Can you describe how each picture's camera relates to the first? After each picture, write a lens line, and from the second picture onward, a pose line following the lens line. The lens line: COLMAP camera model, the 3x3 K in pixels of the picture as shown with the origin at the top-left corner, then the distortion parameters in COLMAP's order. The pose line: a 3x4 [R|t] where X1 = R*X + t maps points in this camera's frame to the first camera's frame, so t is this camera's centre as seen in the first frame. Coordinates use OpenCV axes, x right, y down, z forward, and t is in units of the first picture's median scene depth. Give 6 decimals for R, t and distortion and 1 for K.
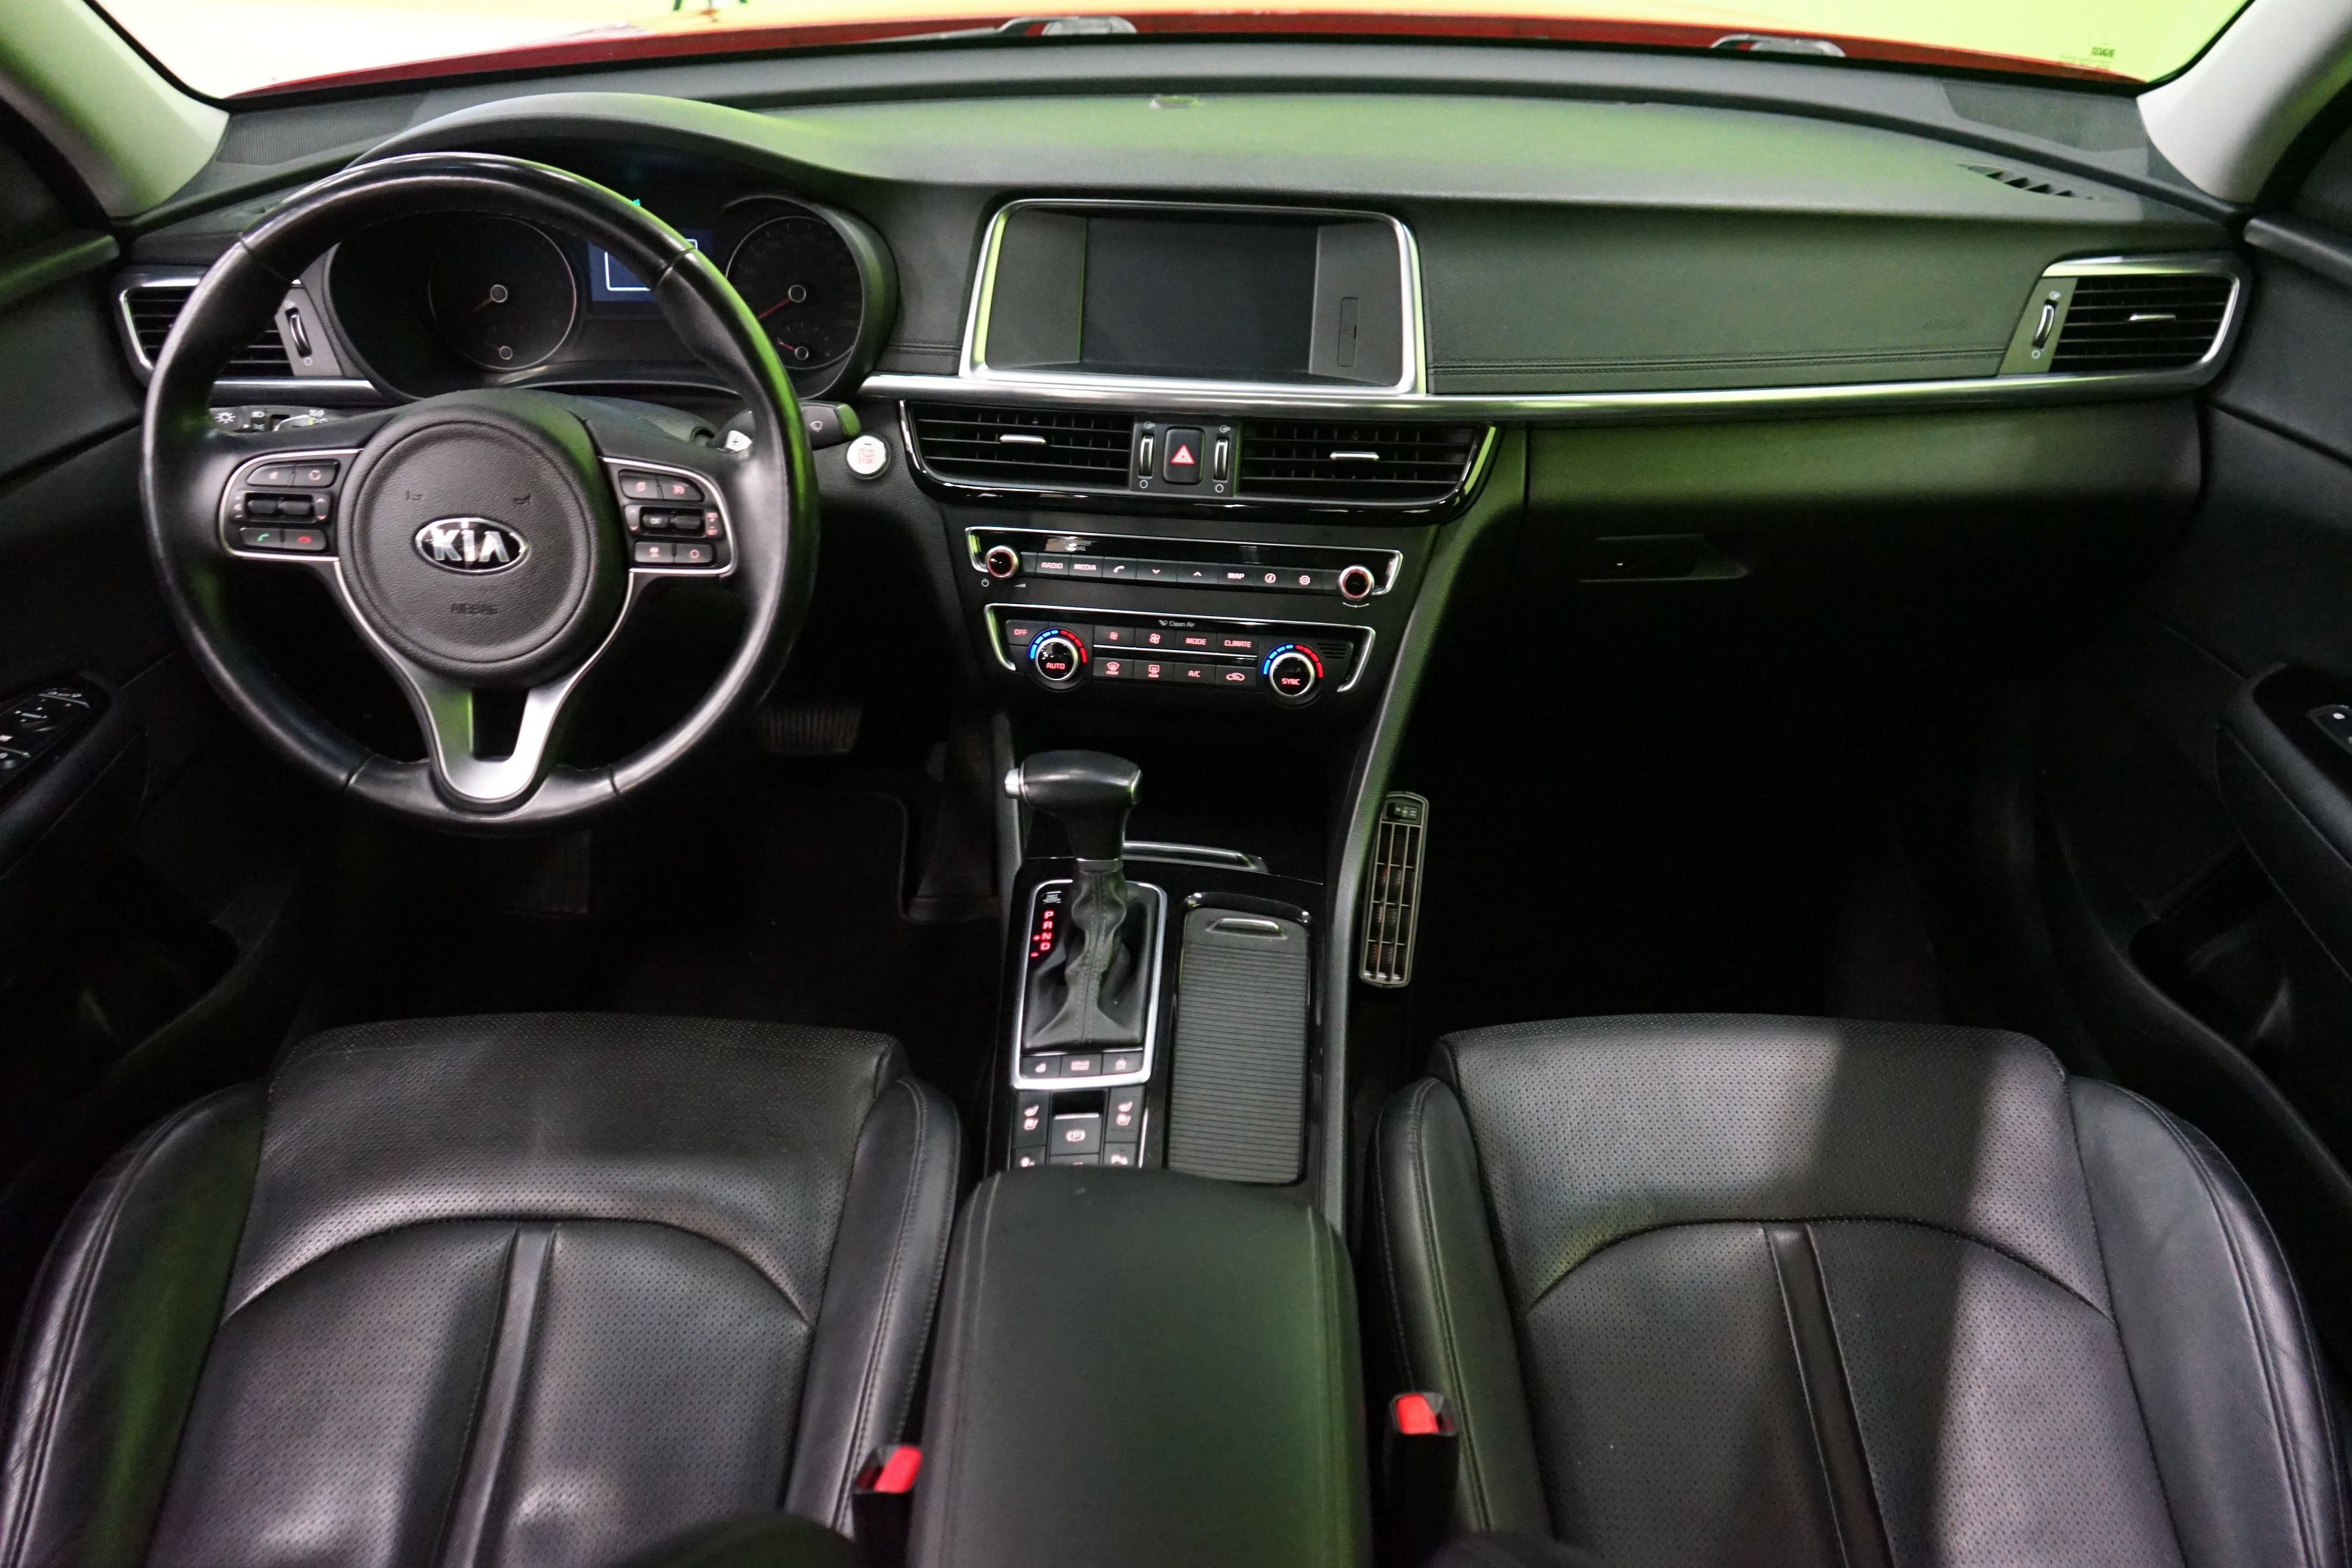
lens RADIAL K [[2081.2, 0, 1176.0], [0, 2081.2, 784.0], [0, 0, 1]] dist [0.013467, 0.019469]
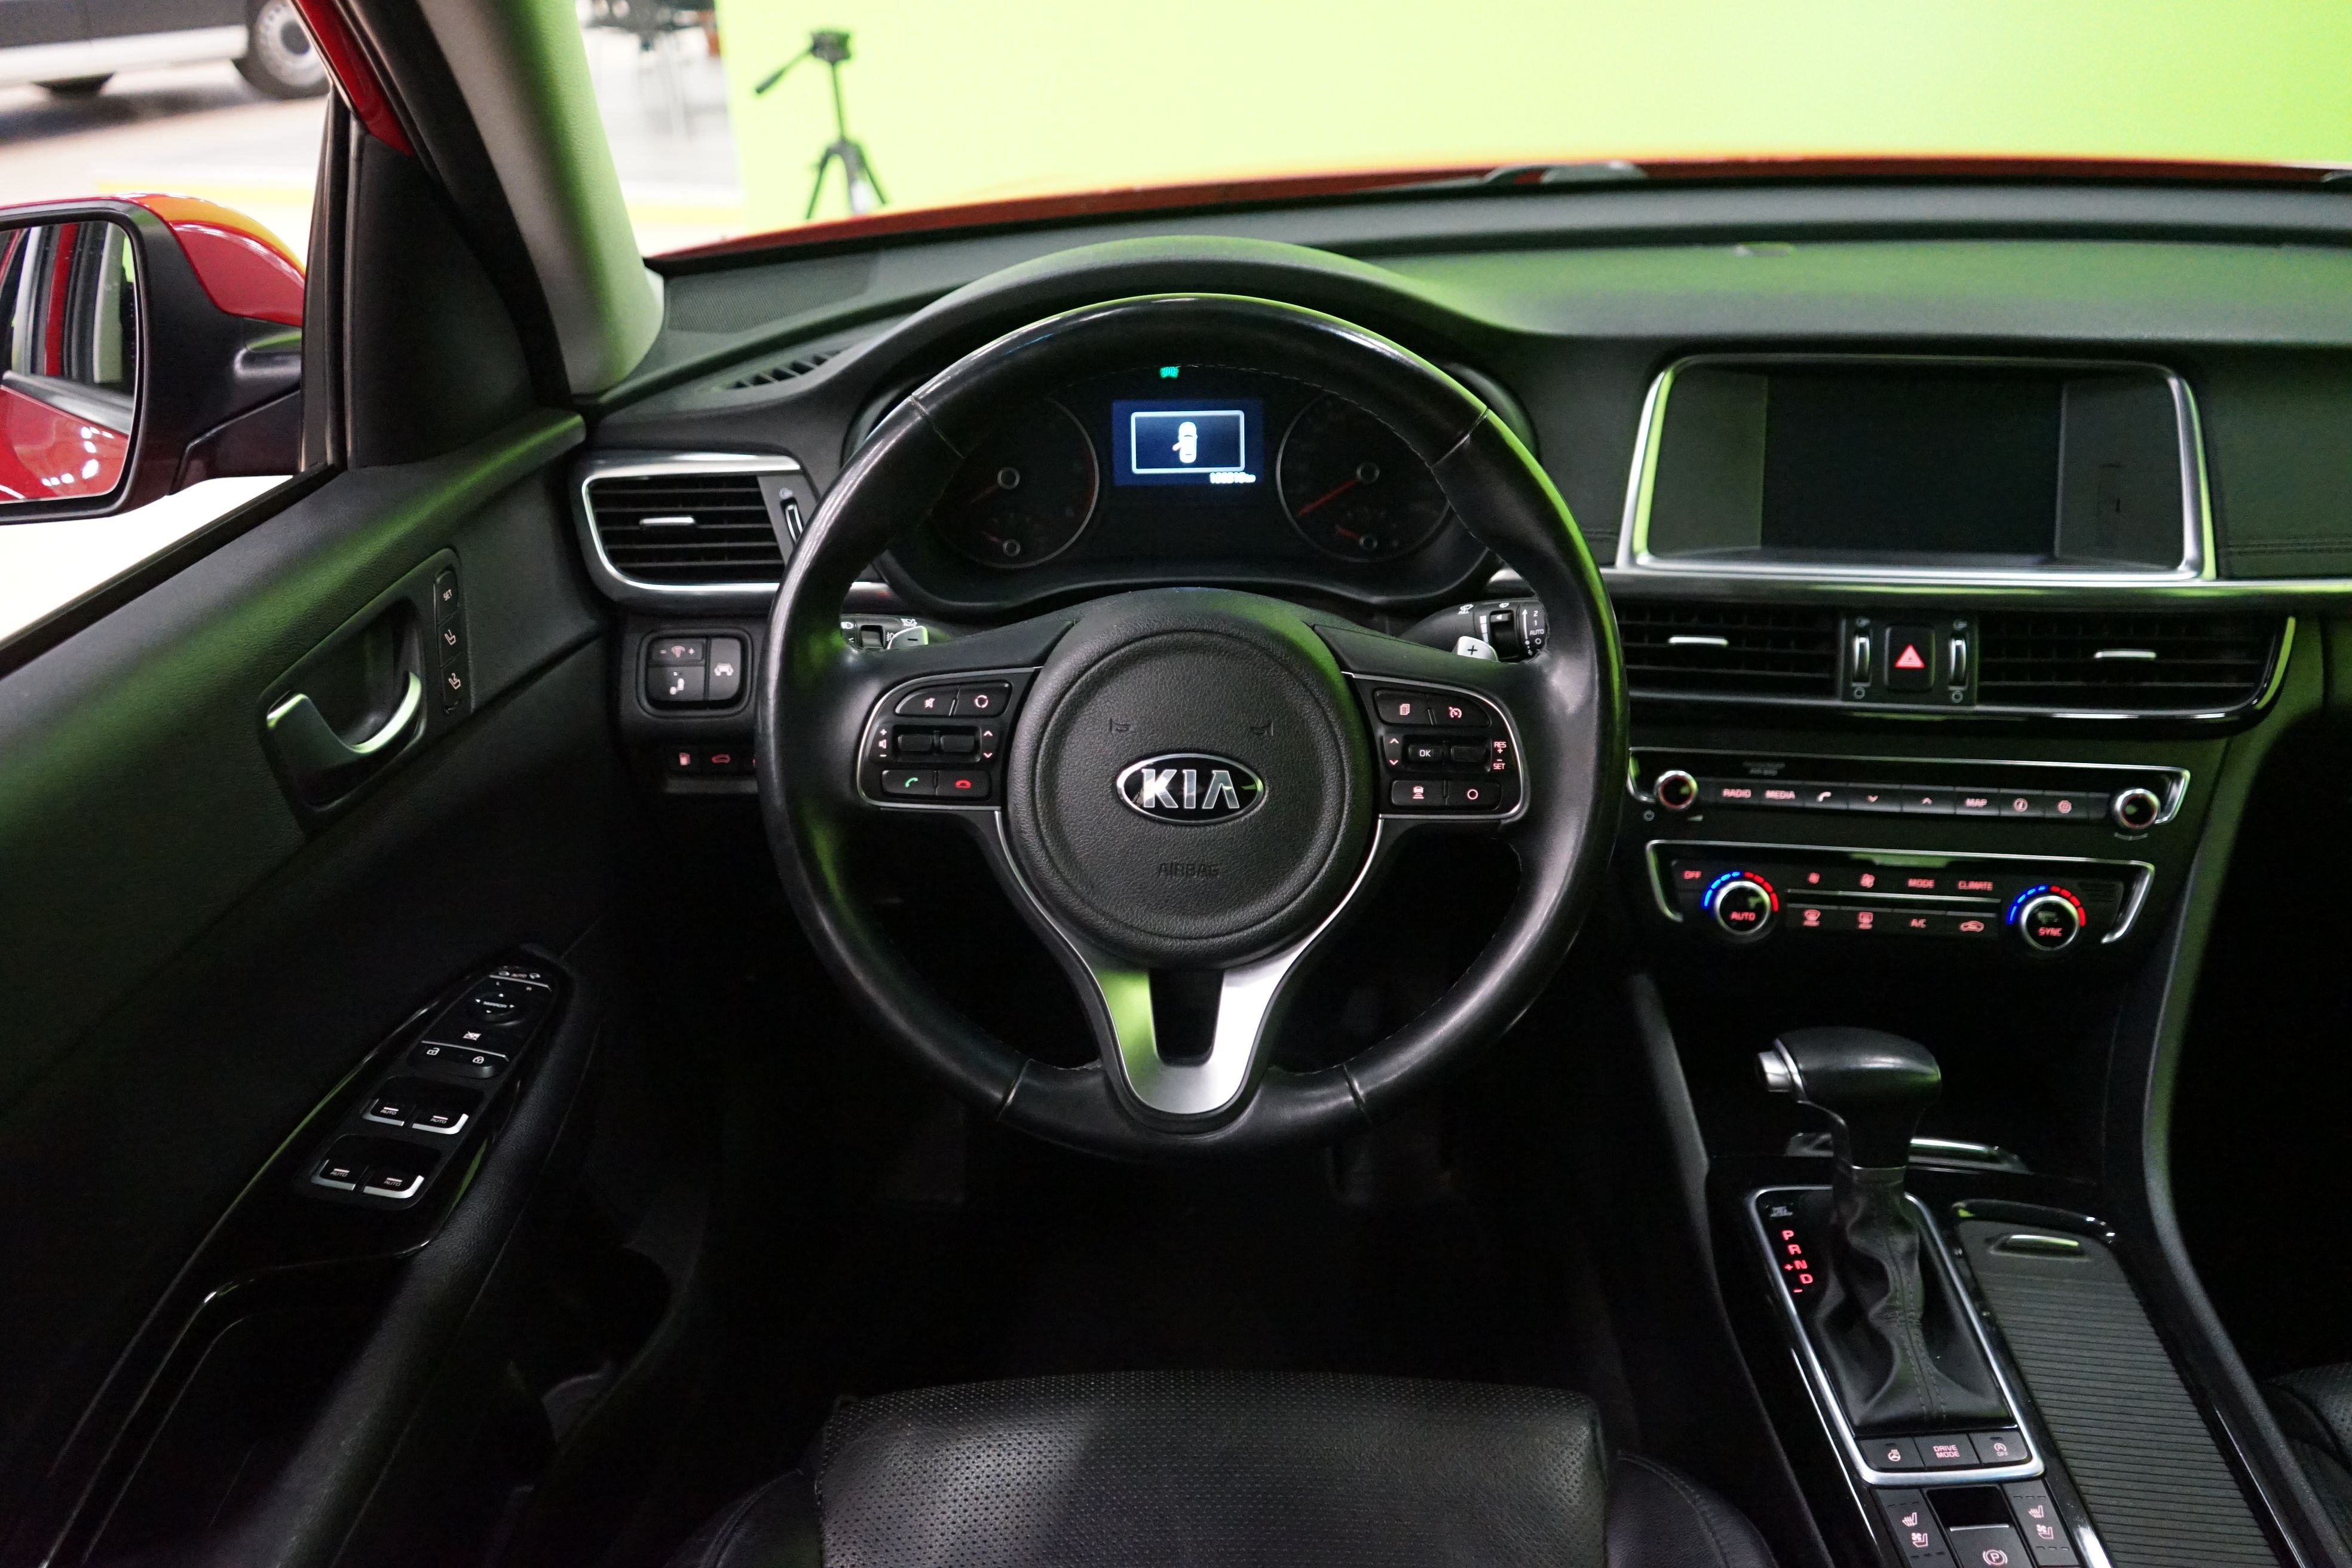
lens RADIAL K [[2081.2, 0, 1176.0], [0, 2081.2, 784.0], [0, 0, 1]] dist [0.013467, 0.019469]
pose [[0.999528, -0.016373, 0.026007, -0.307530], [0.018737, 0.995452, -0.093407, -0.037399], [-0.024359, 0.093850, 0.995288, 0.197810]]
